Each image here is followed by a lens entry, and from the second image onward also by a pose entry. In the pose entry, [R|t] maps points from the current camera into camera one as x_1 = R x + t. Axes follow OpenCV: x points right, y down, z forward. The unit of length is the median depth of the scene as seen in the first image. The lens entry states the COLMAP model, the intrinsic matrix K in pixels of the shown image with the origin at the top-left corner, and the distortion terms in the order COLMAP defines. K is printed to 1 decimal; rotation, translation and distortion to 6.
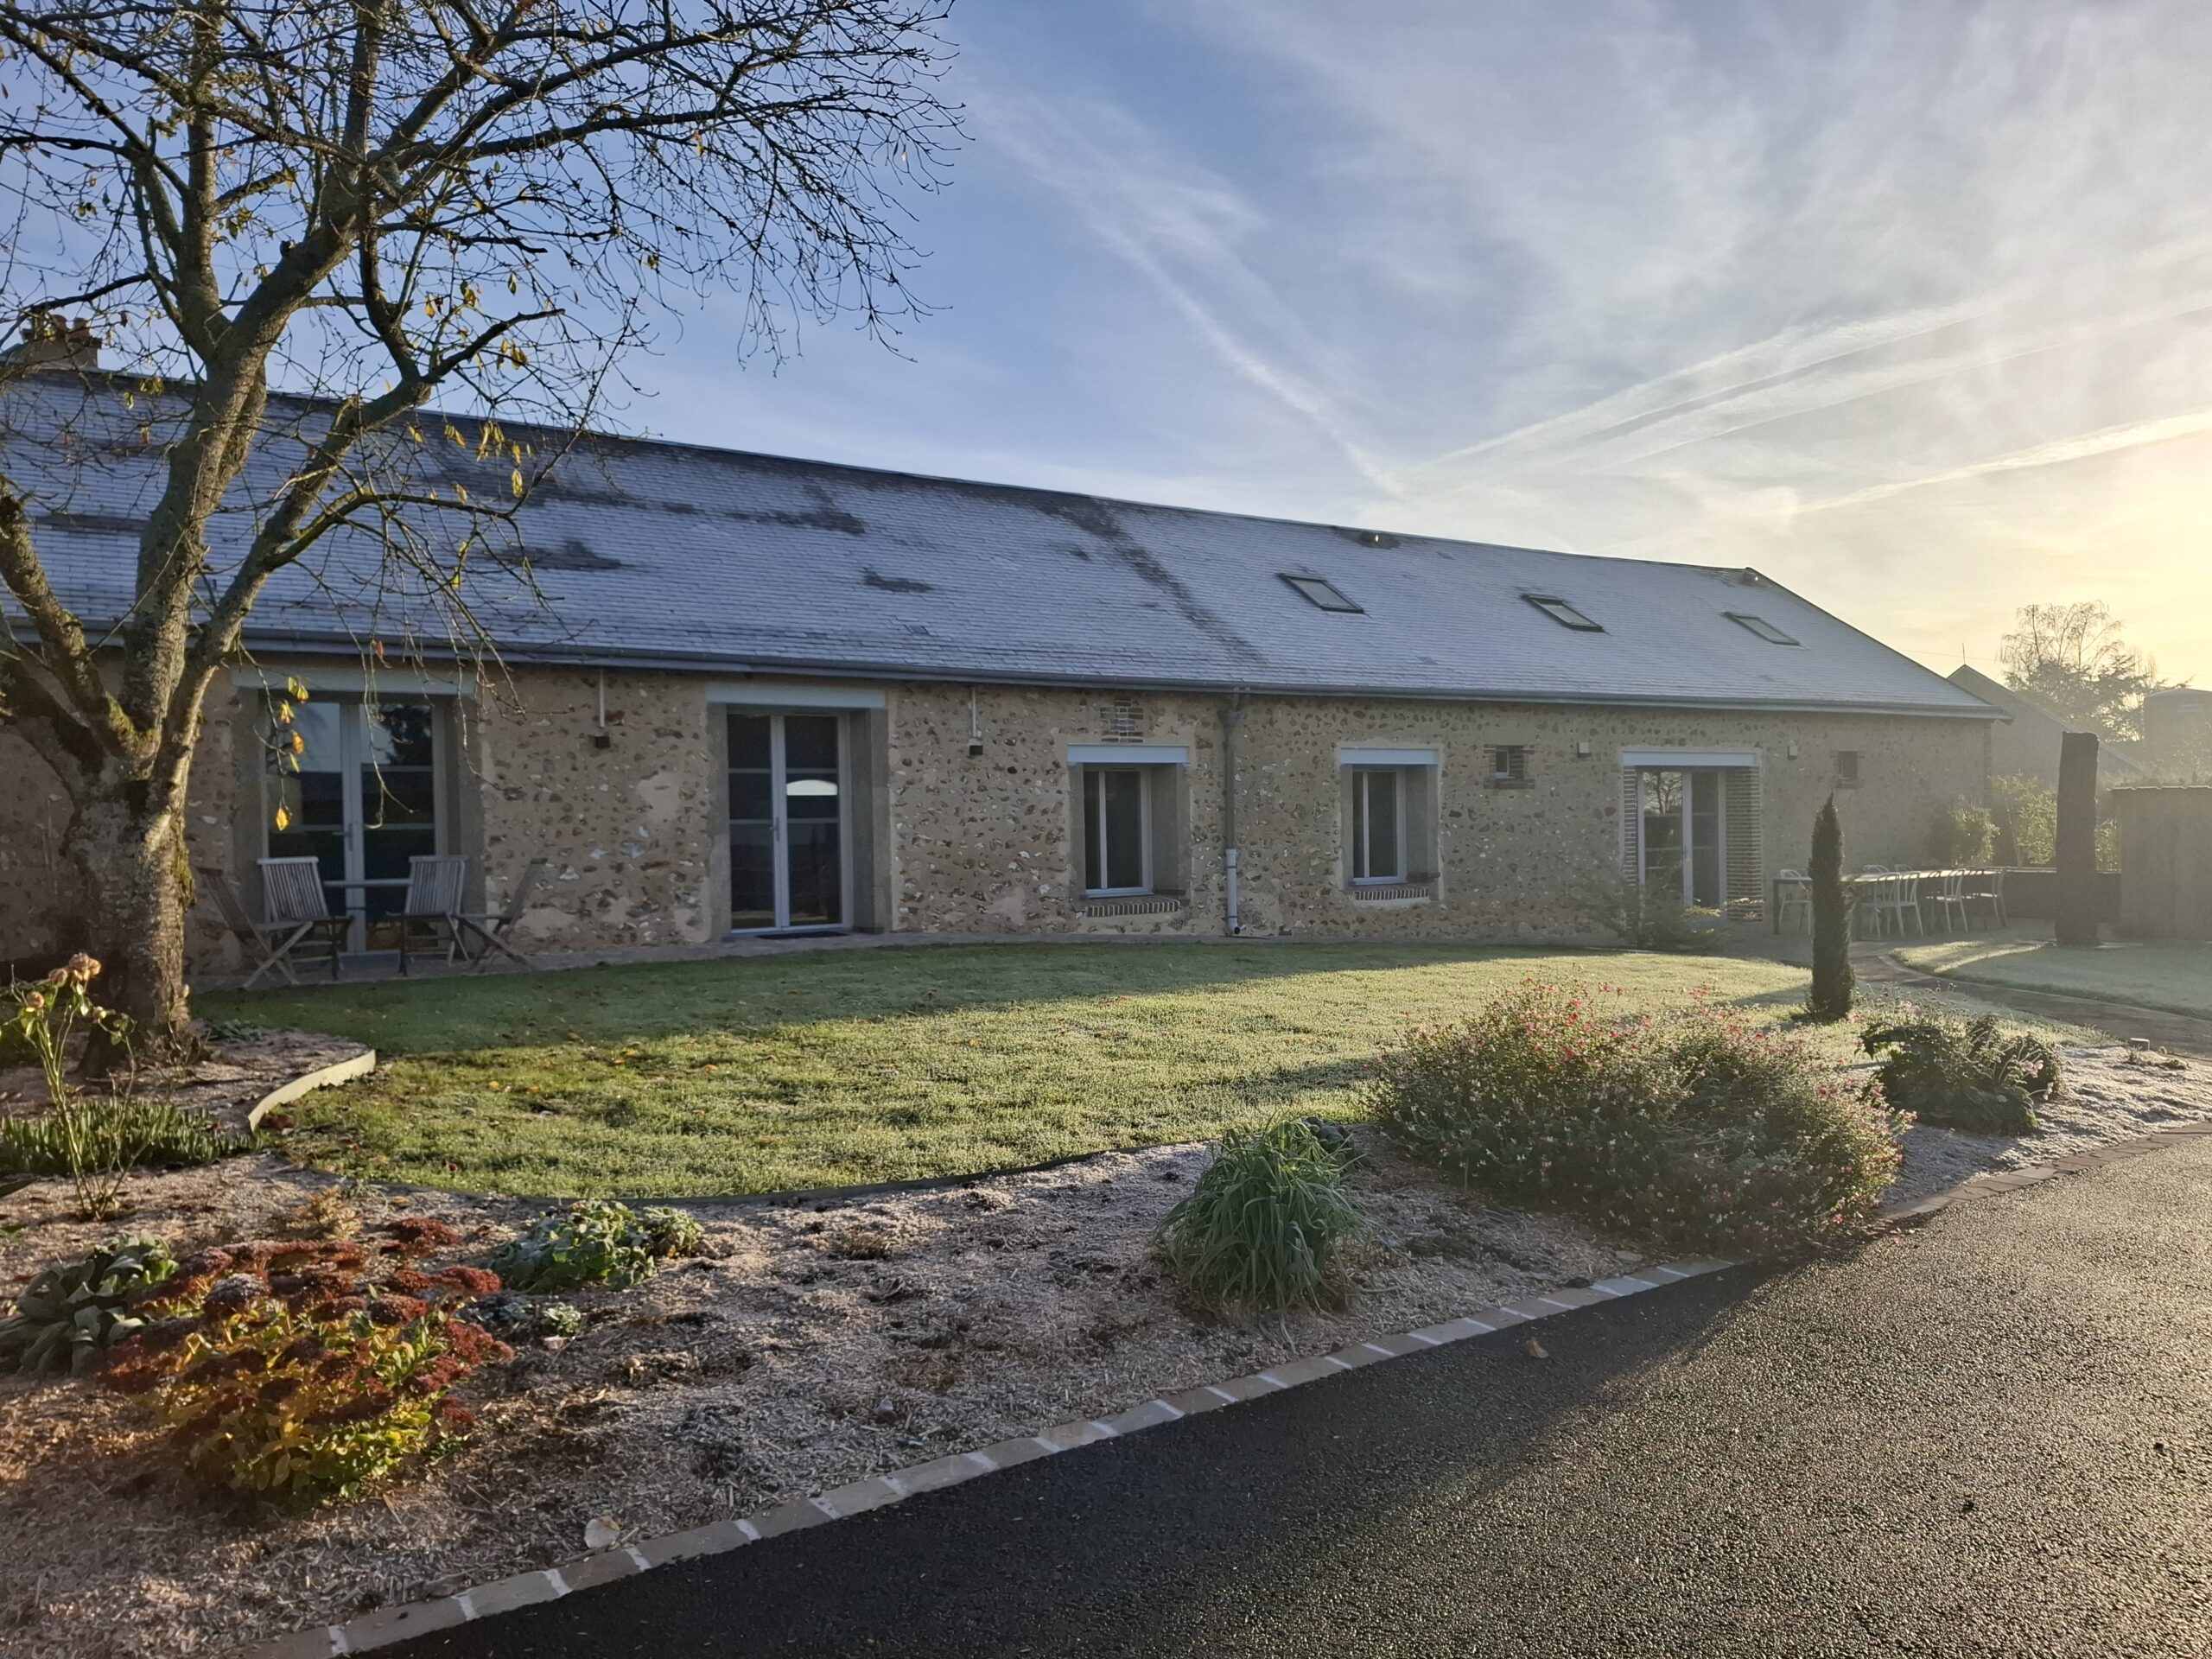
lens RADIAL K [[1521.5, 0, 1128.4], [0, 1521.5, 857.7], [0, 0, 1]] dist [0.120538, -0.163474]
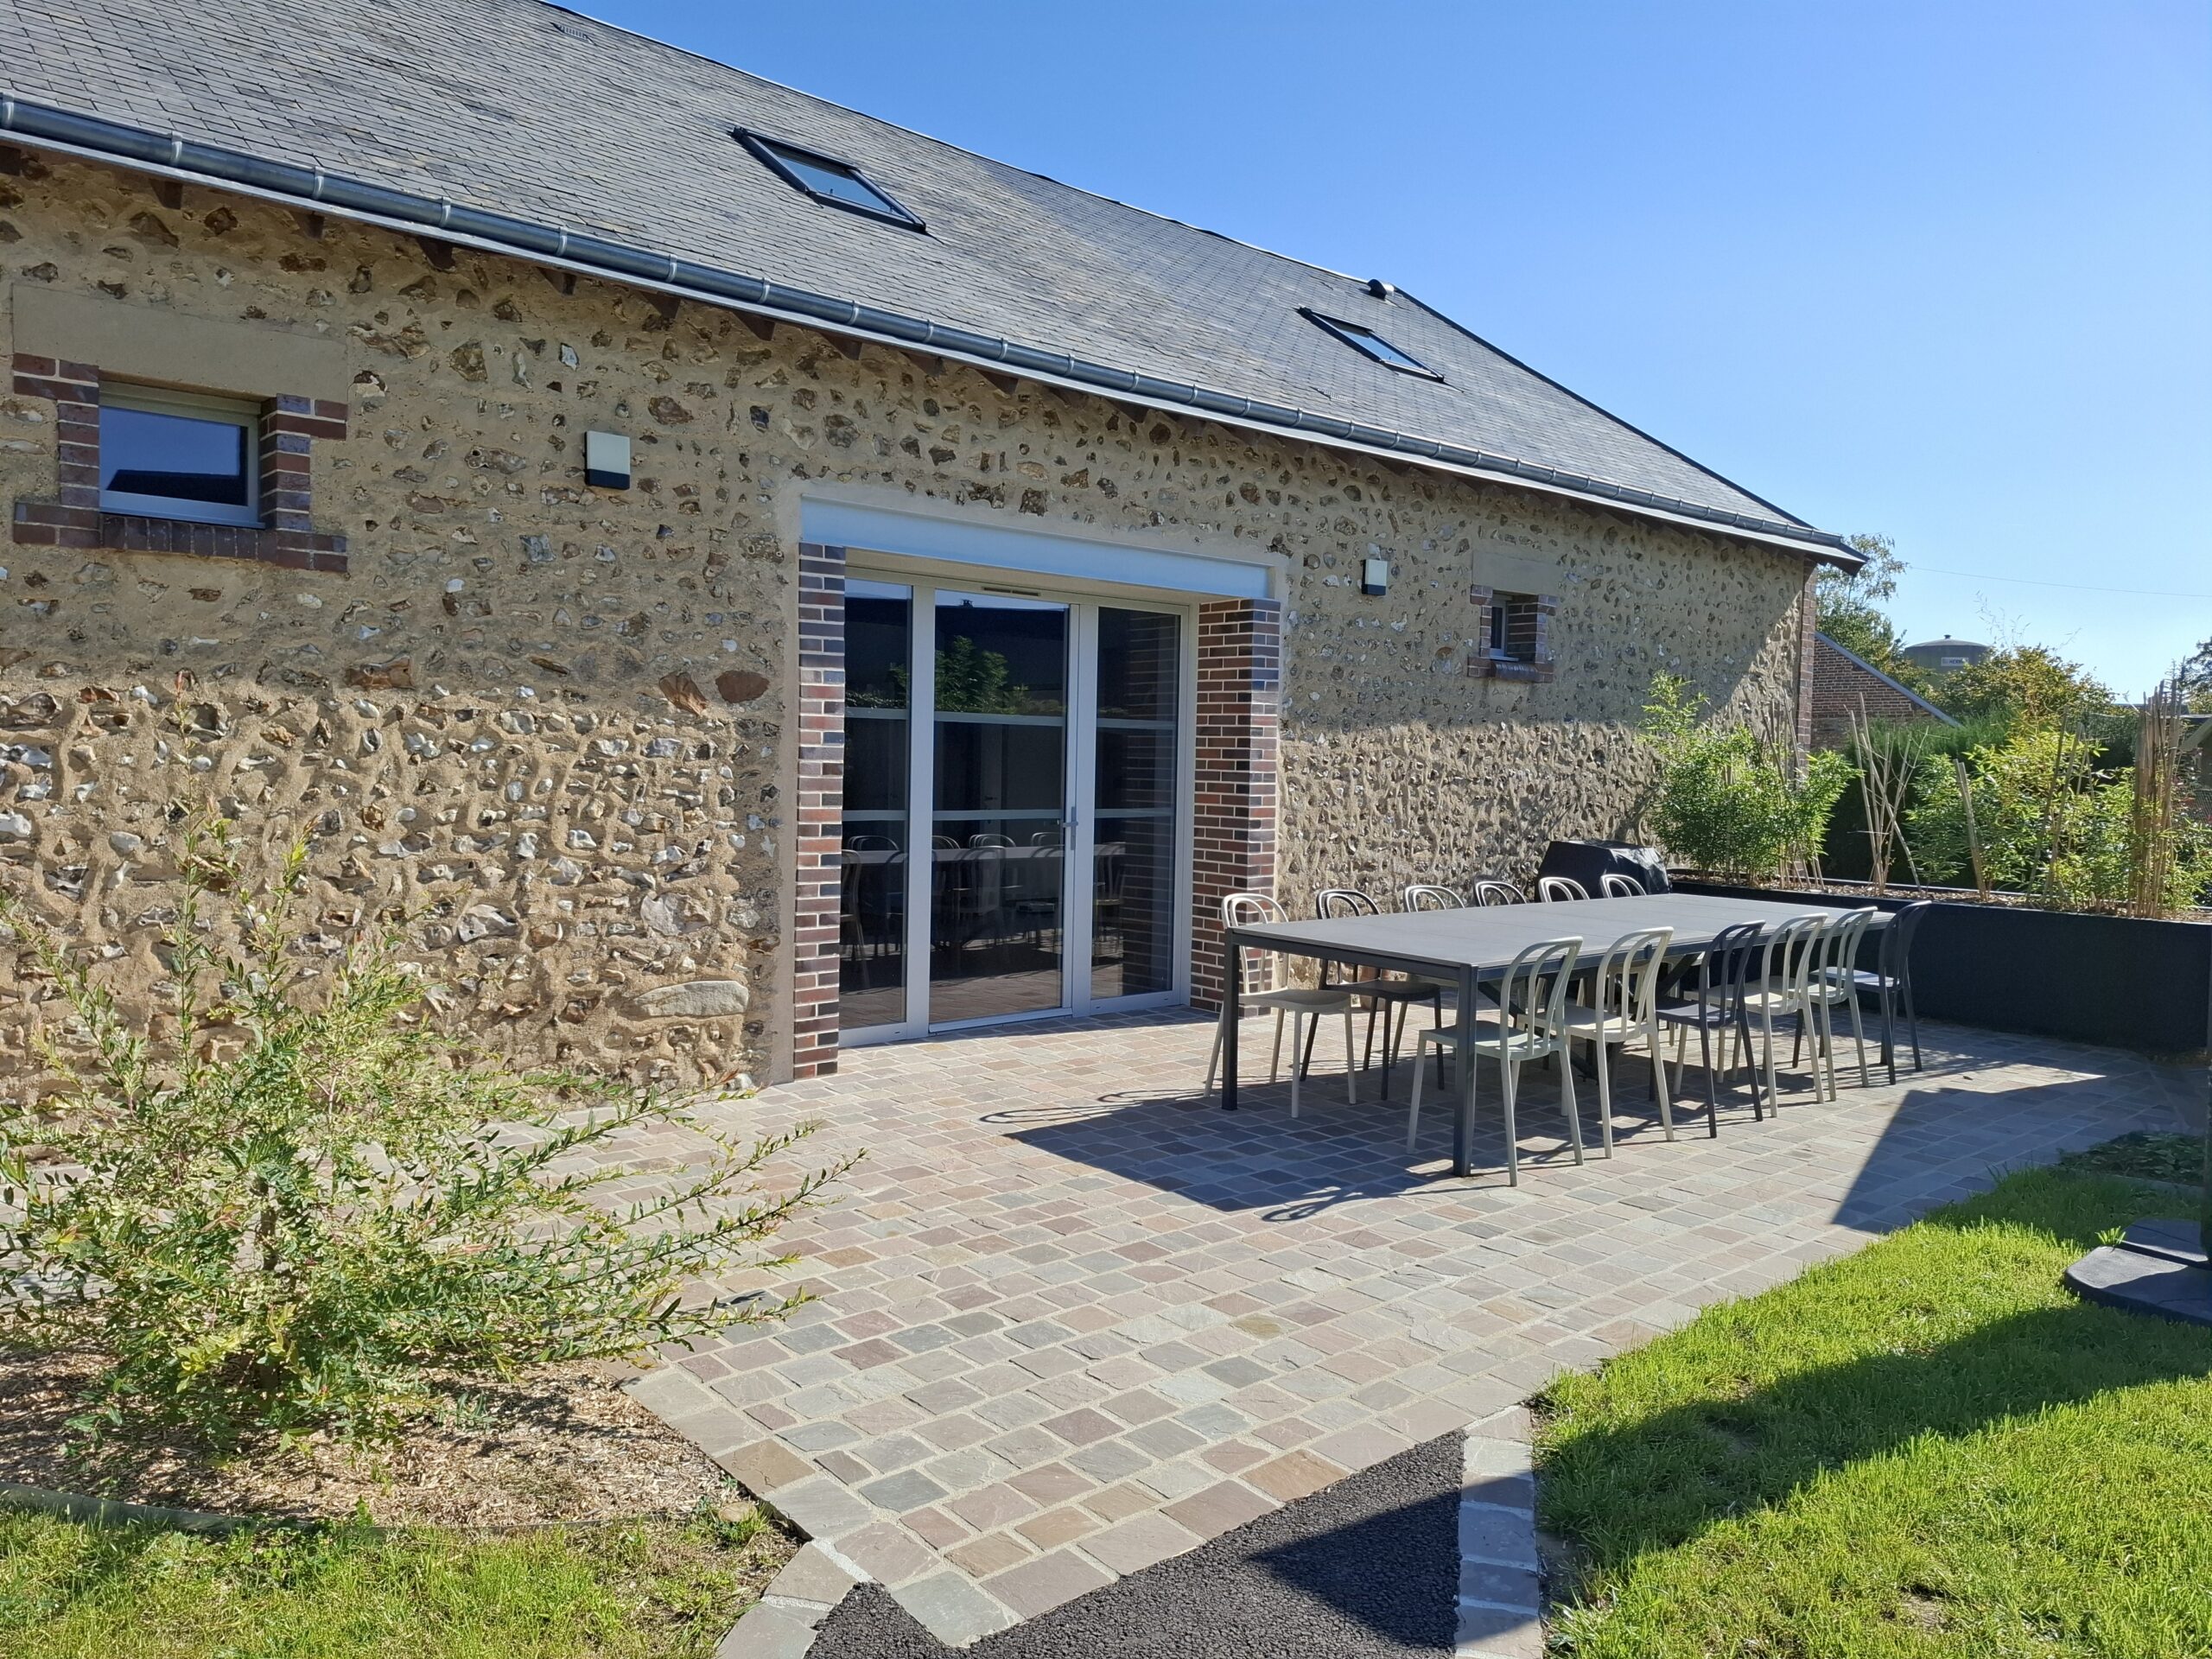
lens RADIAL K [[1522.9, 0, 1089.1], [0, 1522.9, 812.9], [0, 0, 1]] dist [0.123326, -0.155648]
pose [[0.991553, 0.035384, 0.124781, 0.464007], [-0.037029, 0.999255, 0.010889, -0.015373], [-0.124303, -0.015418, 0.992125, 0.933019]]
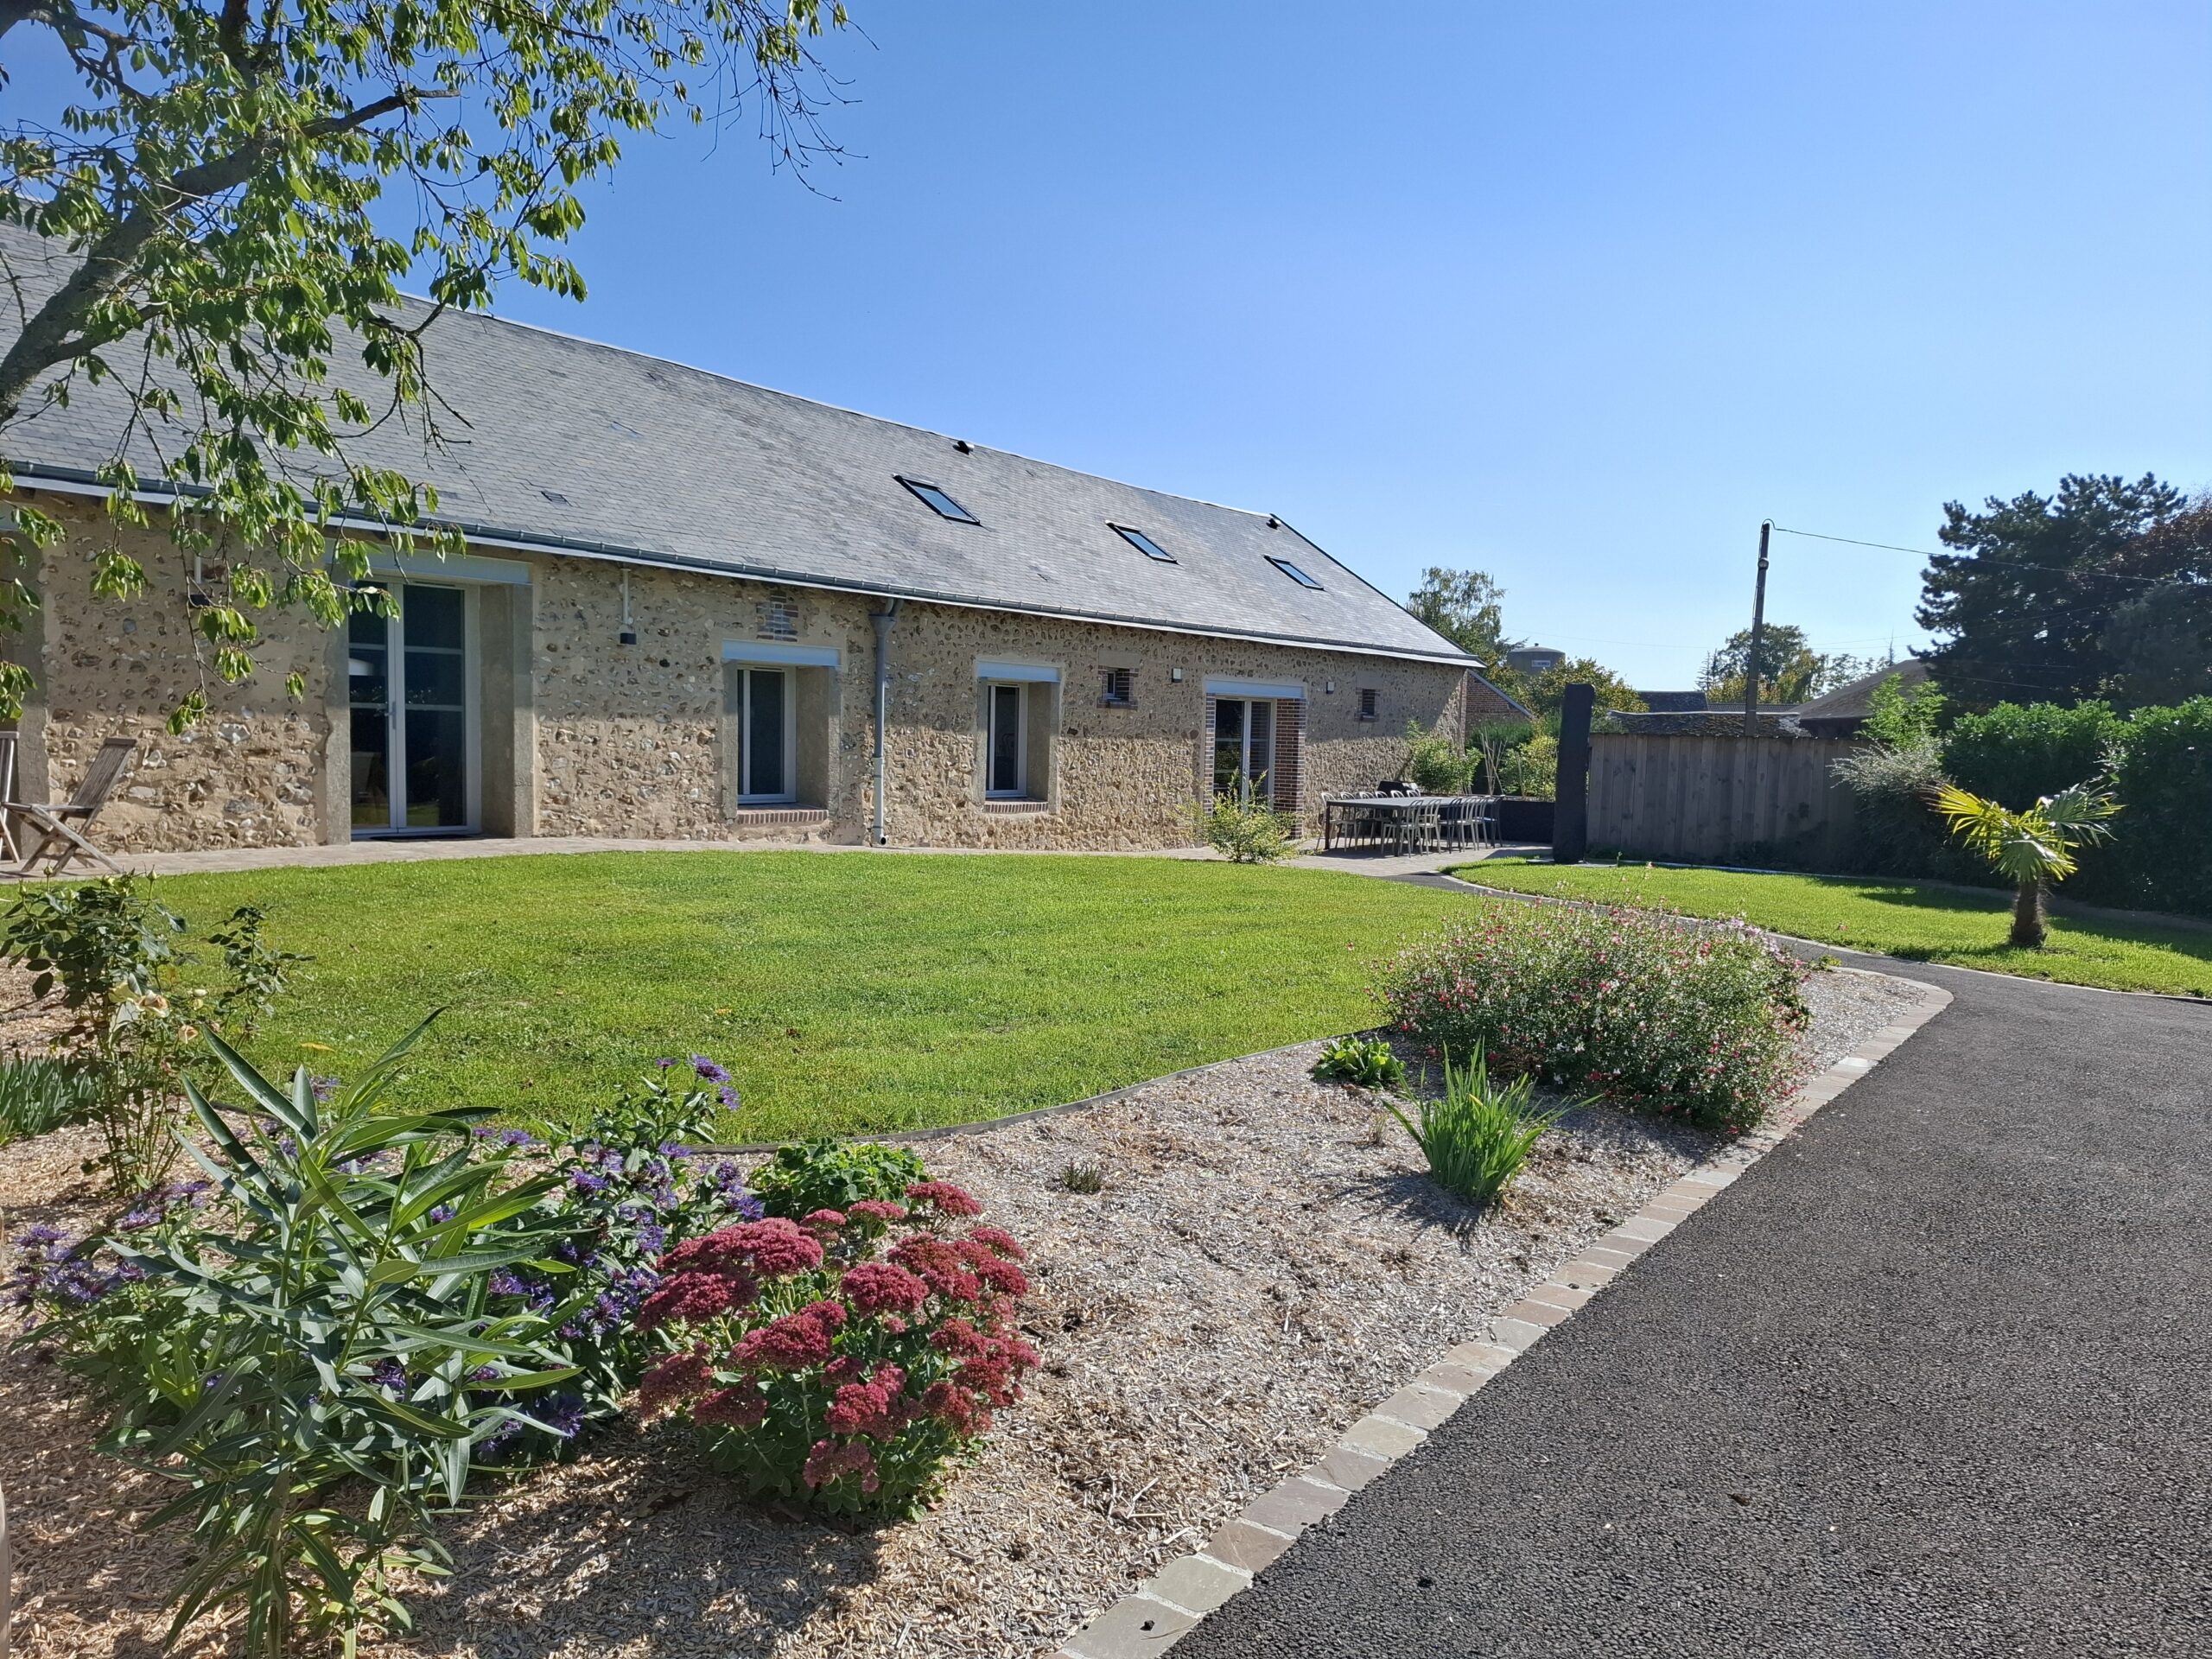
lens RADIAL K [[1518.1, 0, 1104.6], [0, 1518.1, 839.9], [0, 0, 1]] dist [0.128140, -0.174517]
pose [[0.938807, 0.017498, 0.344000, -0.145575], [-0.033812, 0.998567, 0.041482, 0.001569], [-0.342781, -0.050575, 0.938053, 0.035414]]
